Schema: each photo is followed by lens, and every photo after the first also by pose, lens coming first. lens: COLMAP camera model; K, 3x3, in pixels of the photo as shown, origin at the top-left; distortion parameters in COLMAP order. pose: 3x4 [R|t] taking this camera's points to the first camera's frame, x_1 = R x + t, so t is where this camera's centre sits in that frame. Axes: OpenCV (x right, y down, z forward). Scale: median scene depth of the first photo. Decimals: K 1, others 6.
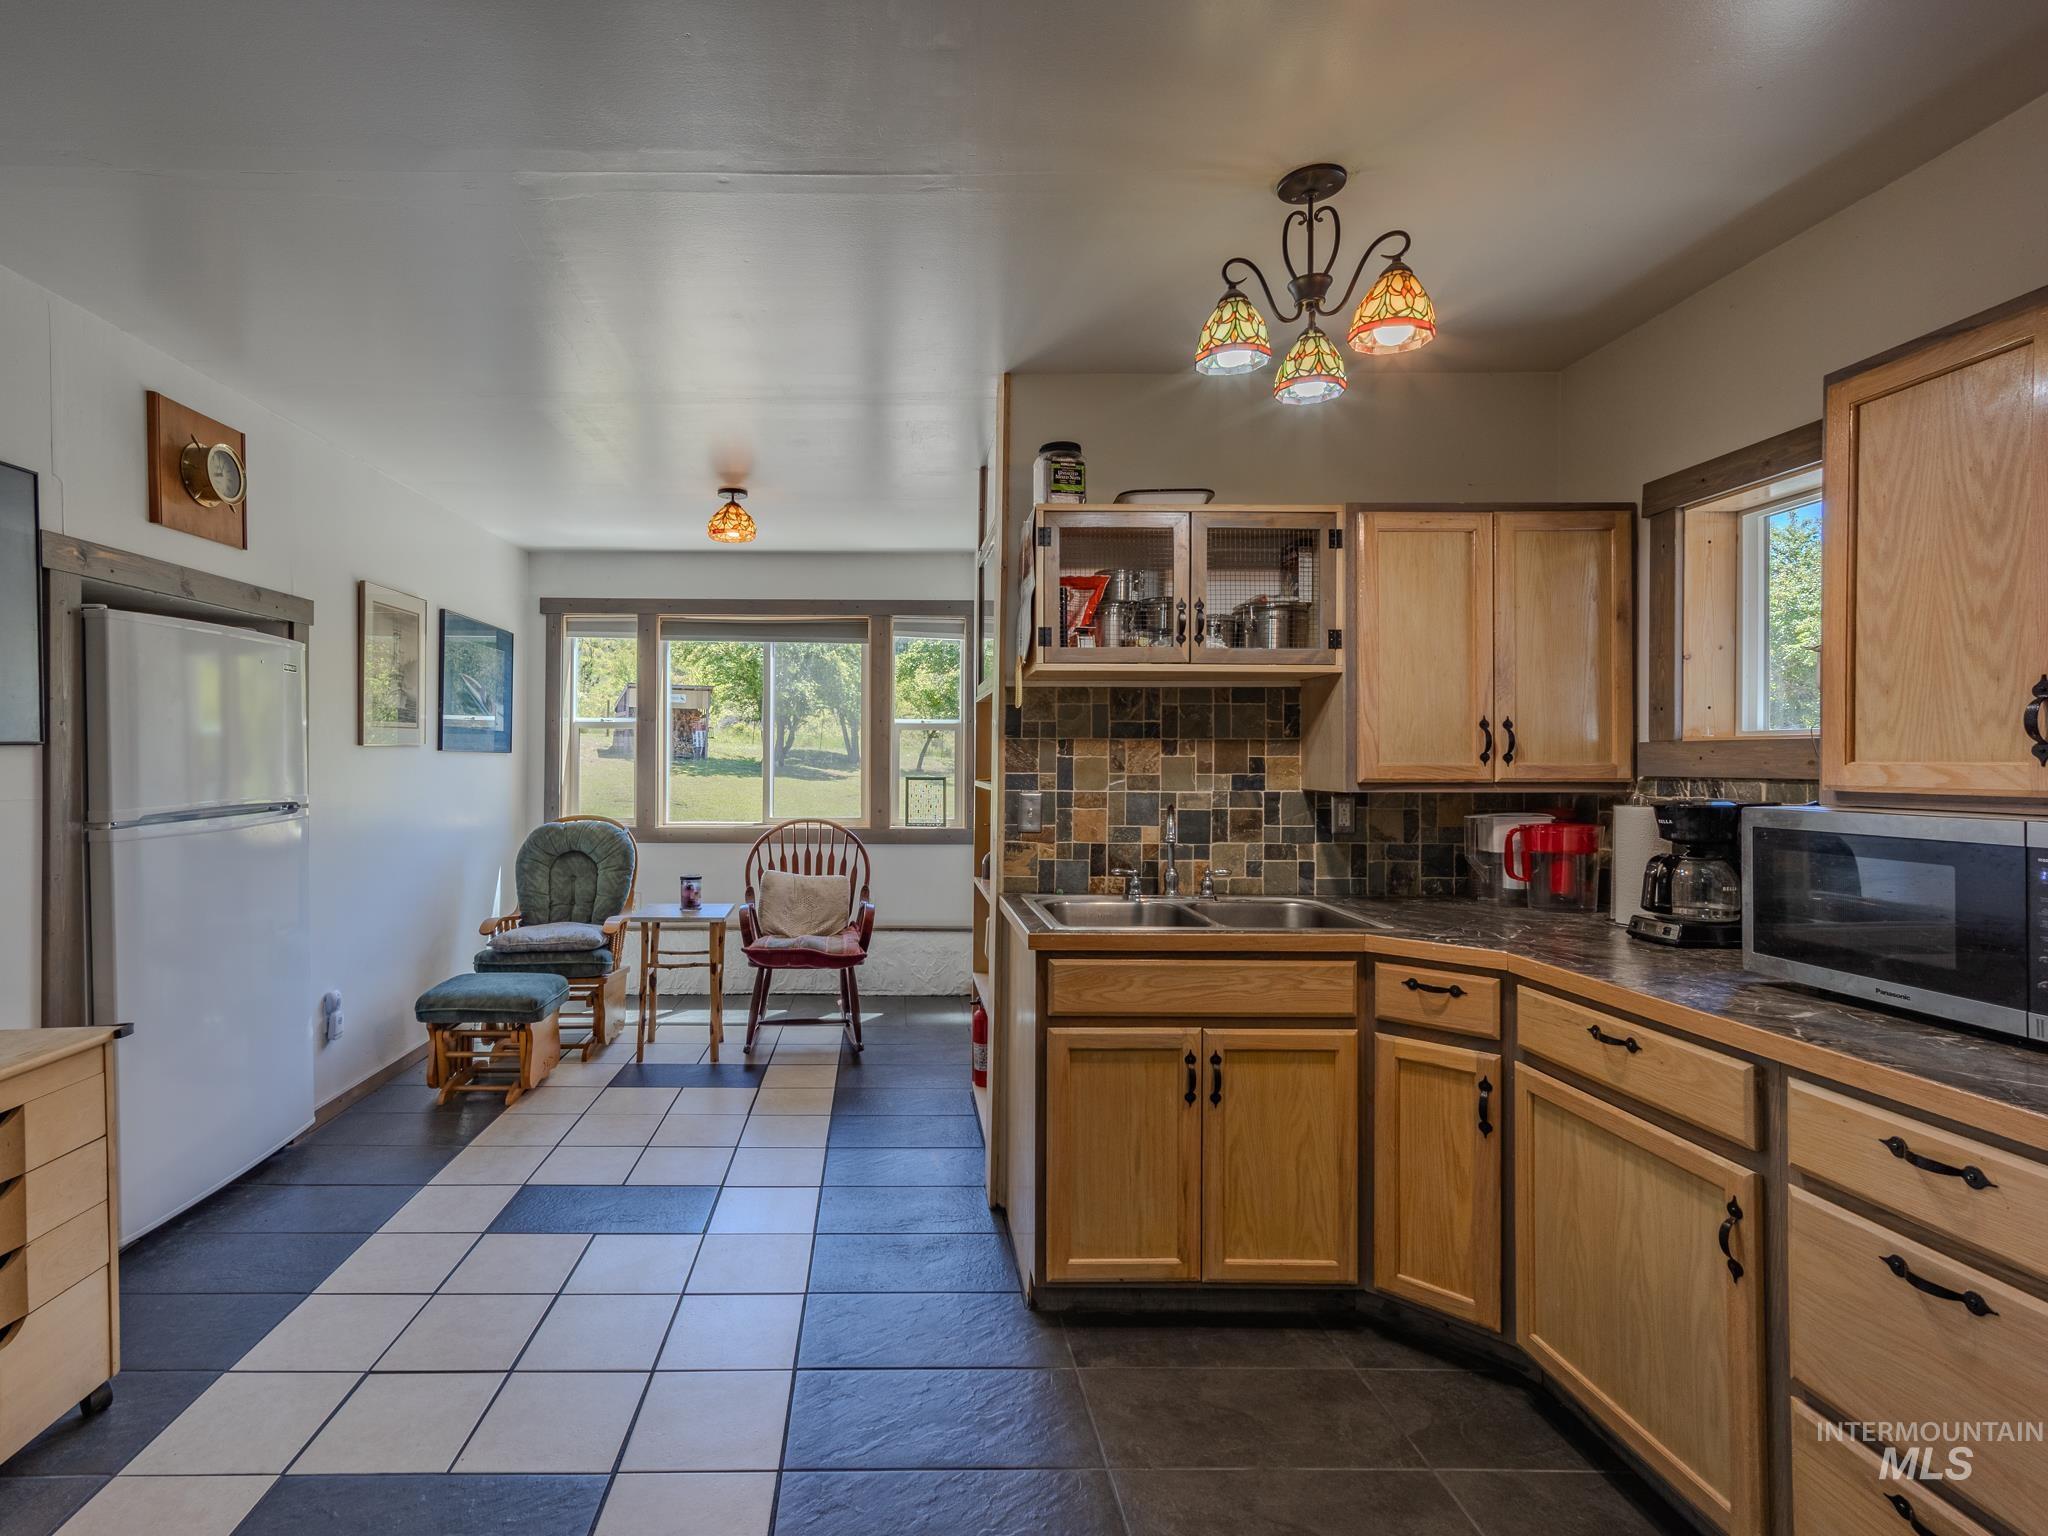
lens RADIAL K [[986.3, 0, 899.5], [0, 986.3, 759.0], [0, 0, 1]] dist [-0.001356, 0.006536]
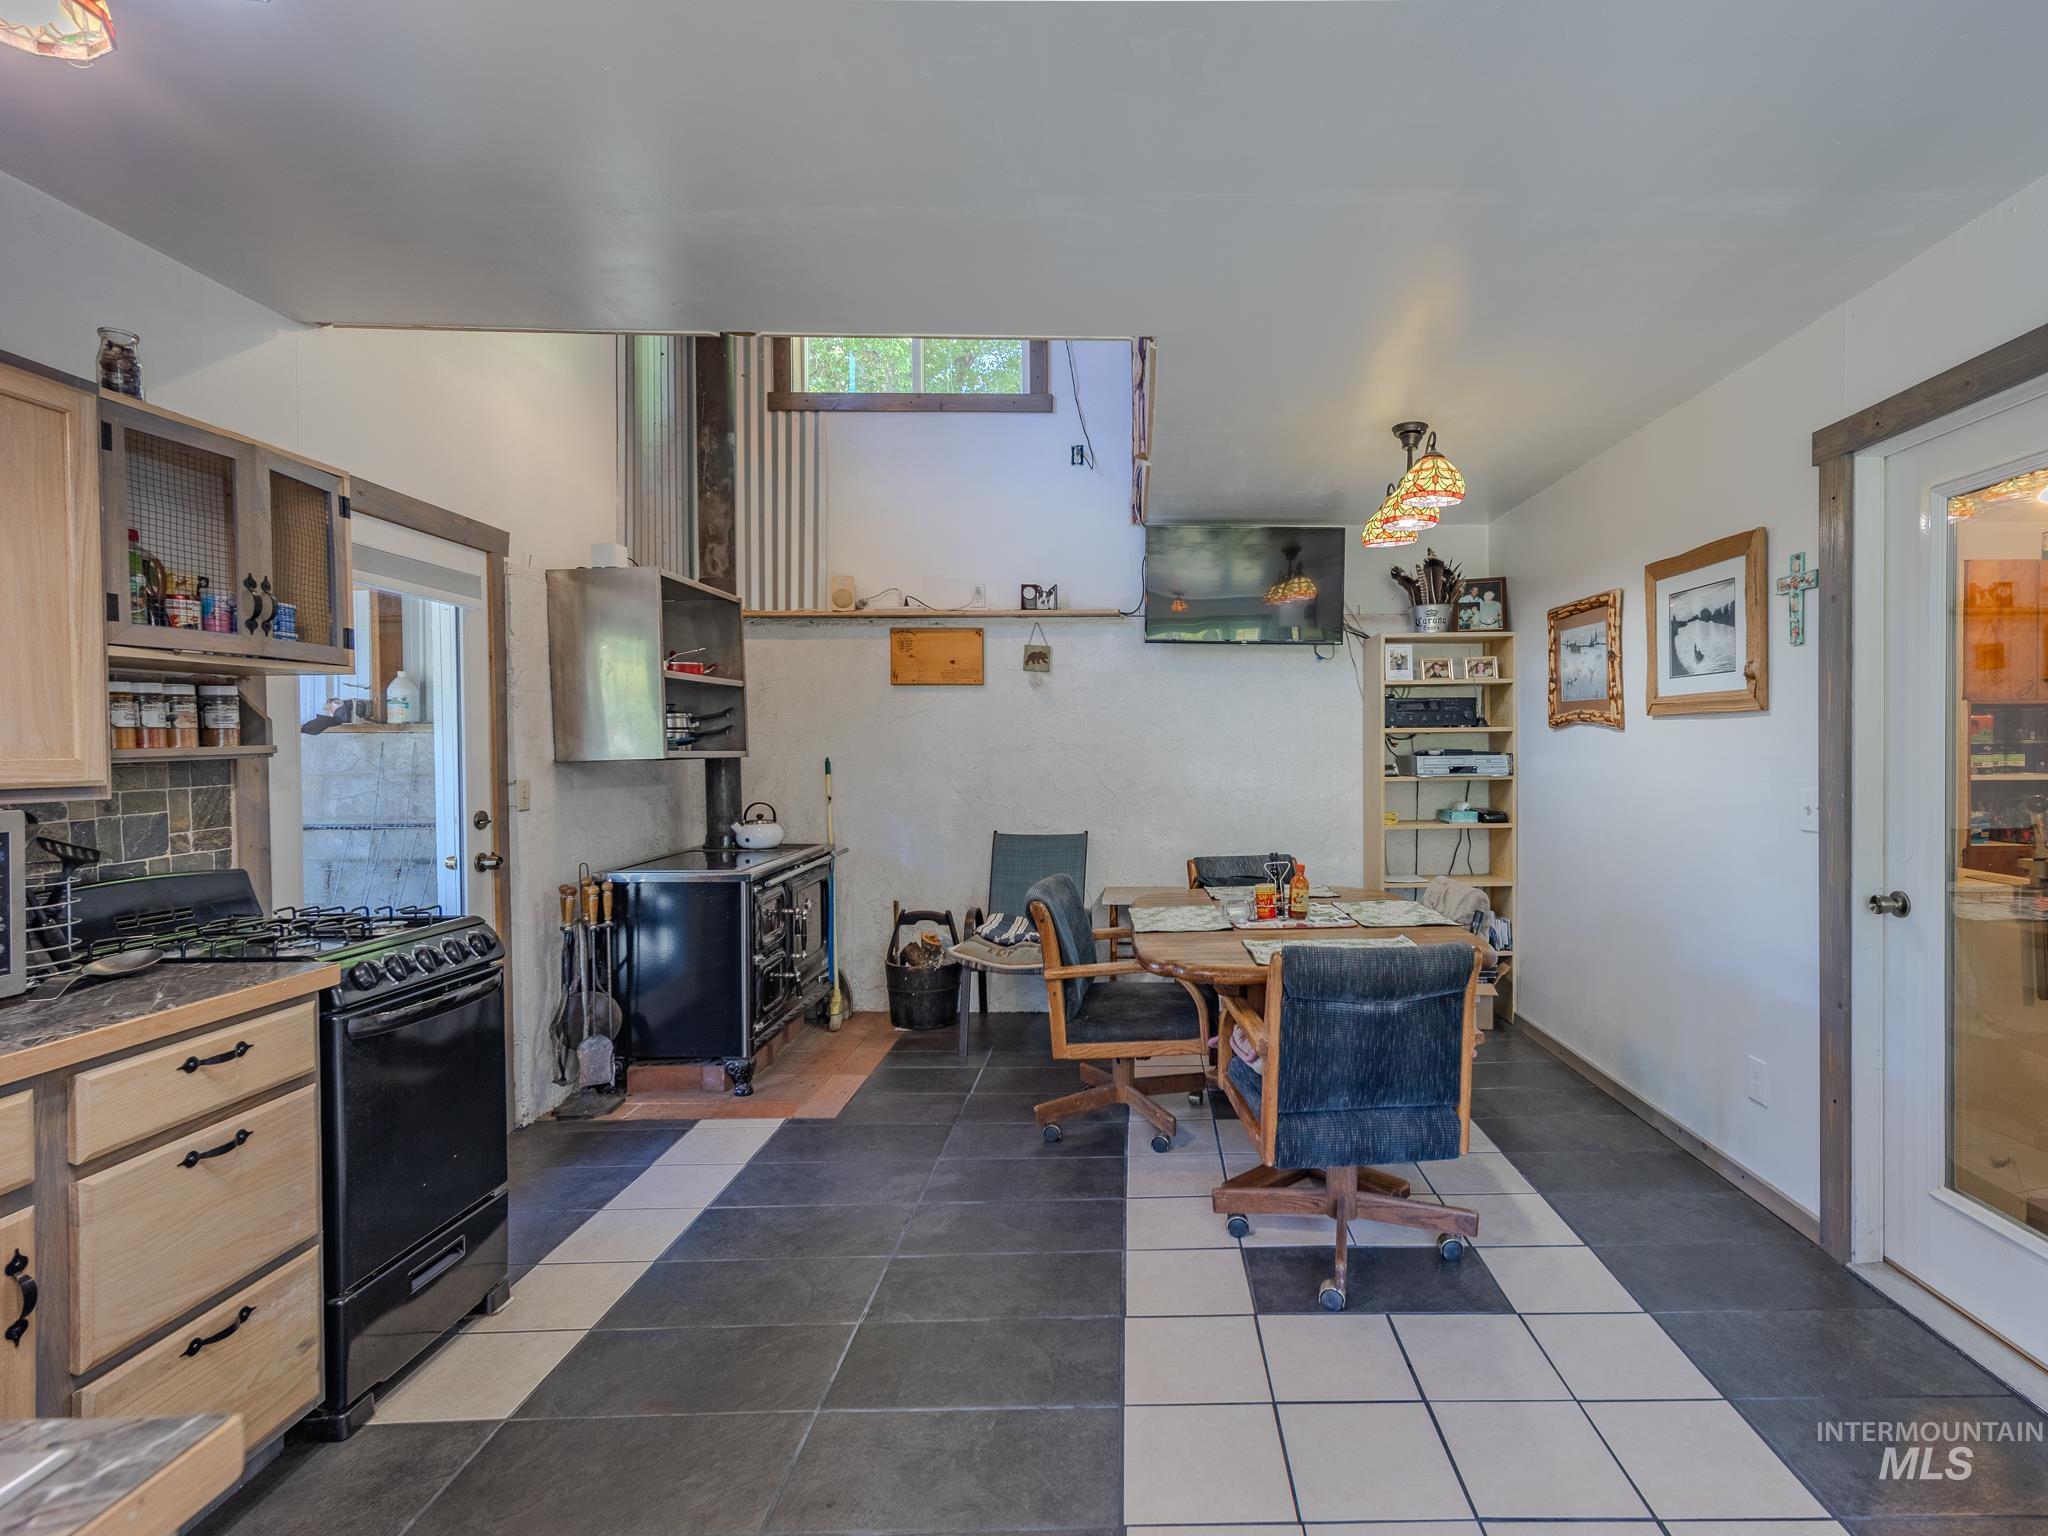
lens RADIAL K [[1018.3, 0, 1013.6], [0, 1018.3, 759.9], [0, 0, 1]] dist [-0.001594, 0.008359]
pose [[-0.990609, 0.003728, 0.136678, -0.098789], [0.005010, 0.999947, 0.009036, -0.000469], [-0.136637, 0.009636, -0.990574, 1.048282]]
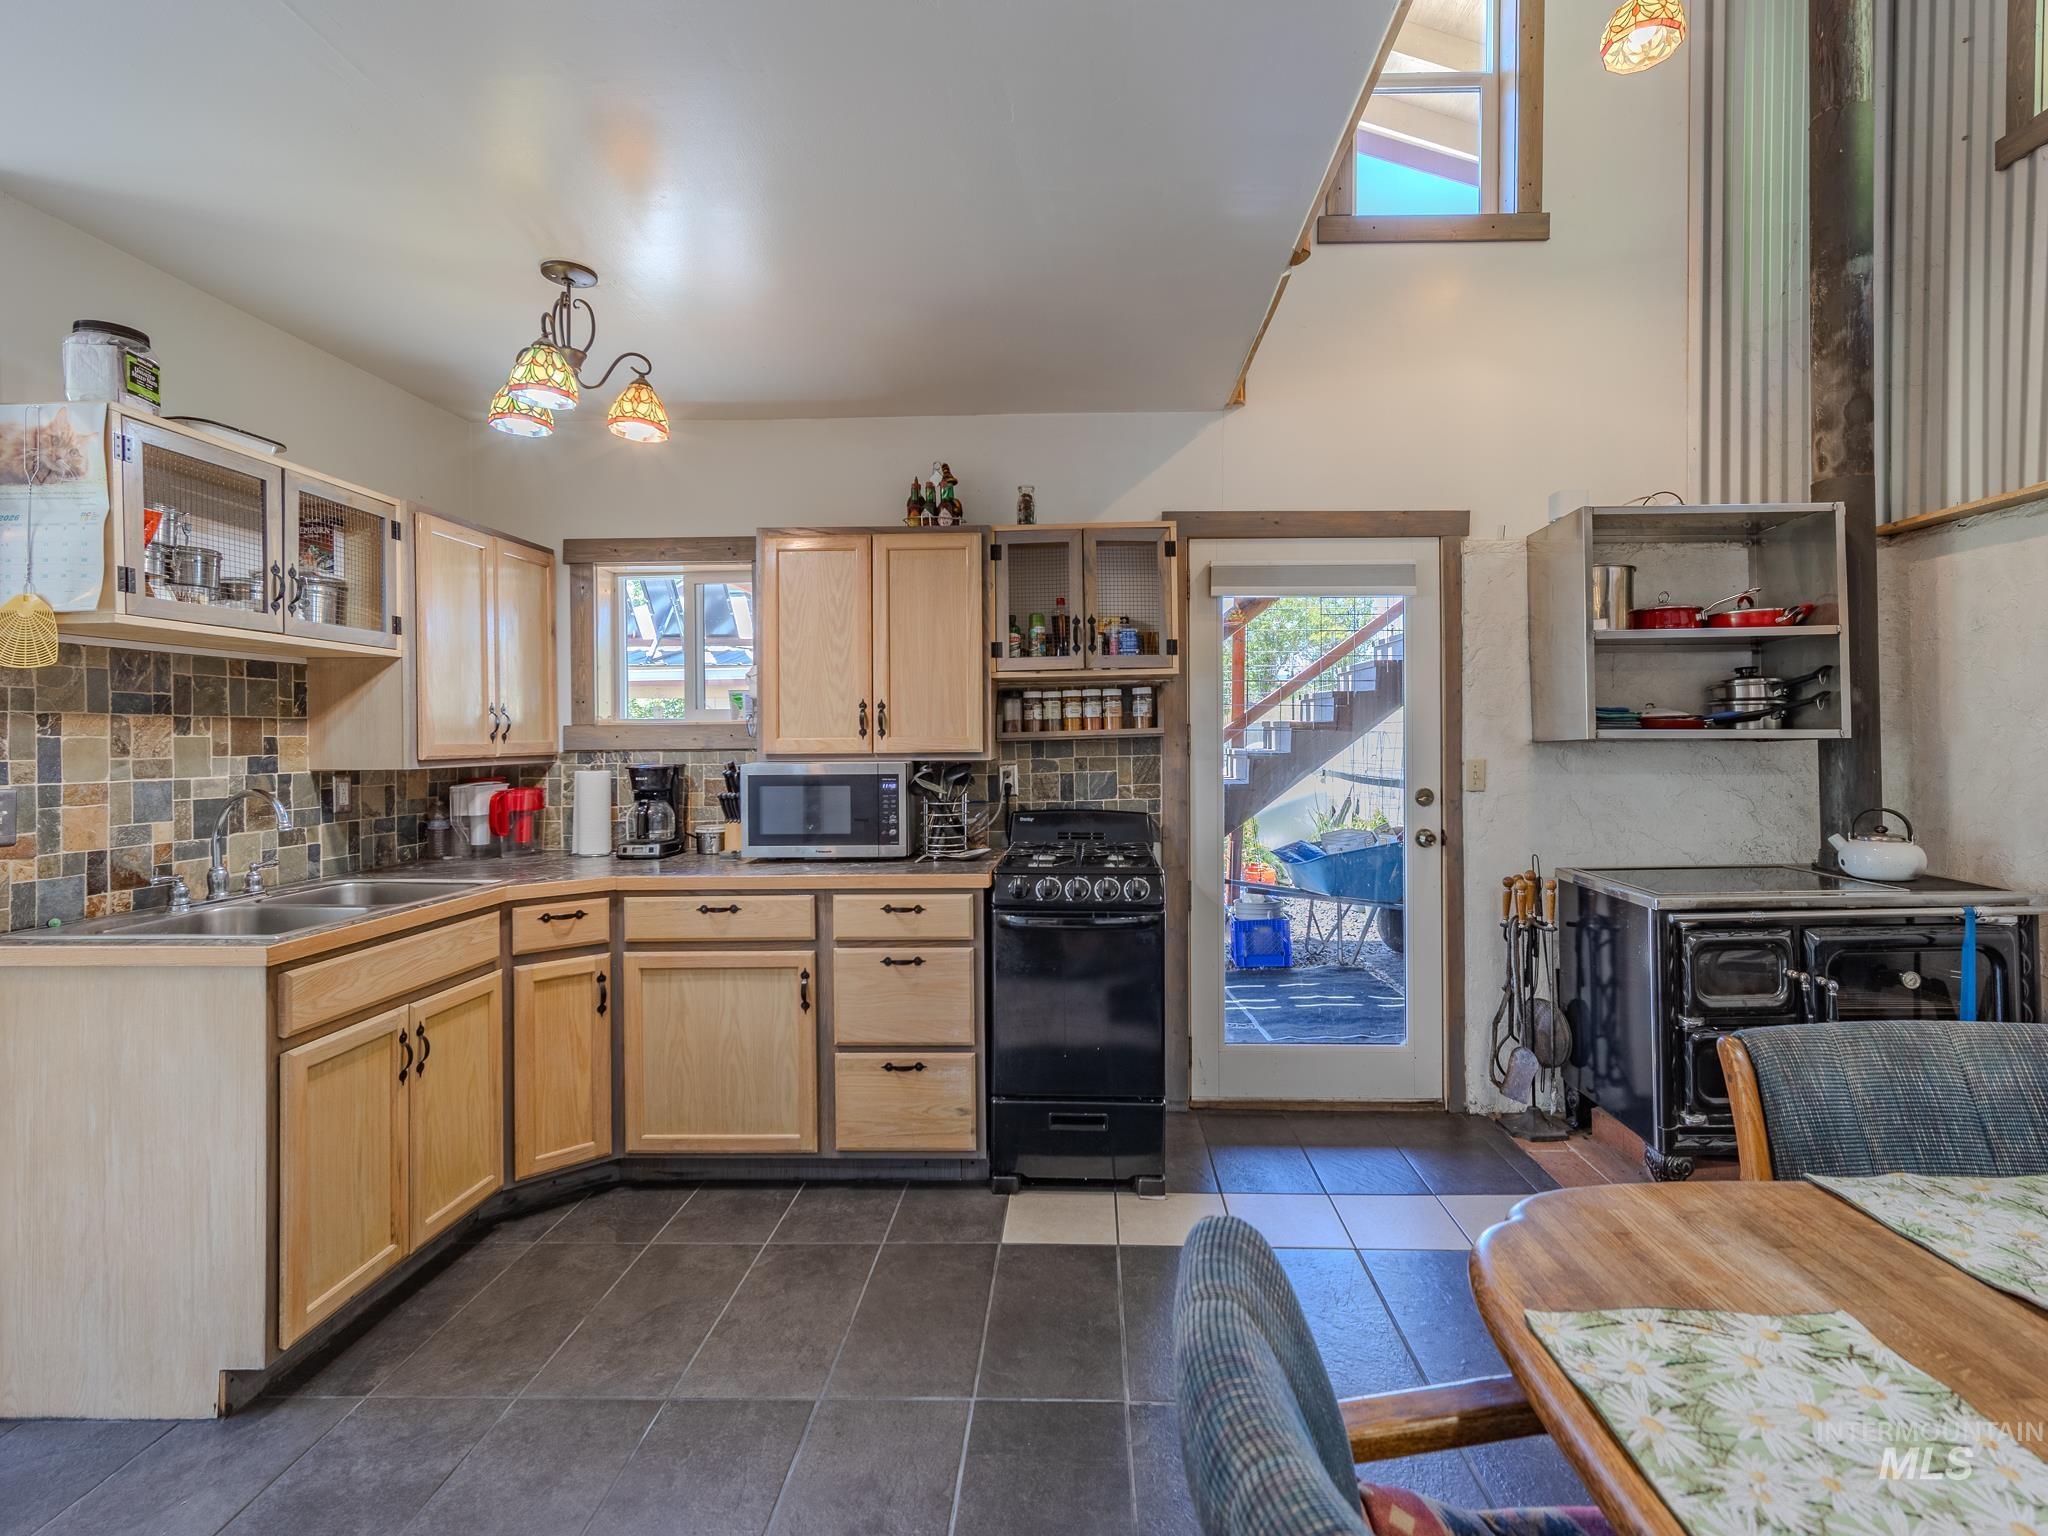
lens RADIAL K [[946.4, 0, 1055.7], [0, 946.4, 726.6], [0, 0, 1]] dist [-0.001682, 0.000206]
pose [[0.059129, 0.008376, 0.998215, -0.546187], [0.005104, 0.999949, -0.008693, -0.000268], [-0.998237, 0.005609, 0.059083, 0.242782]]
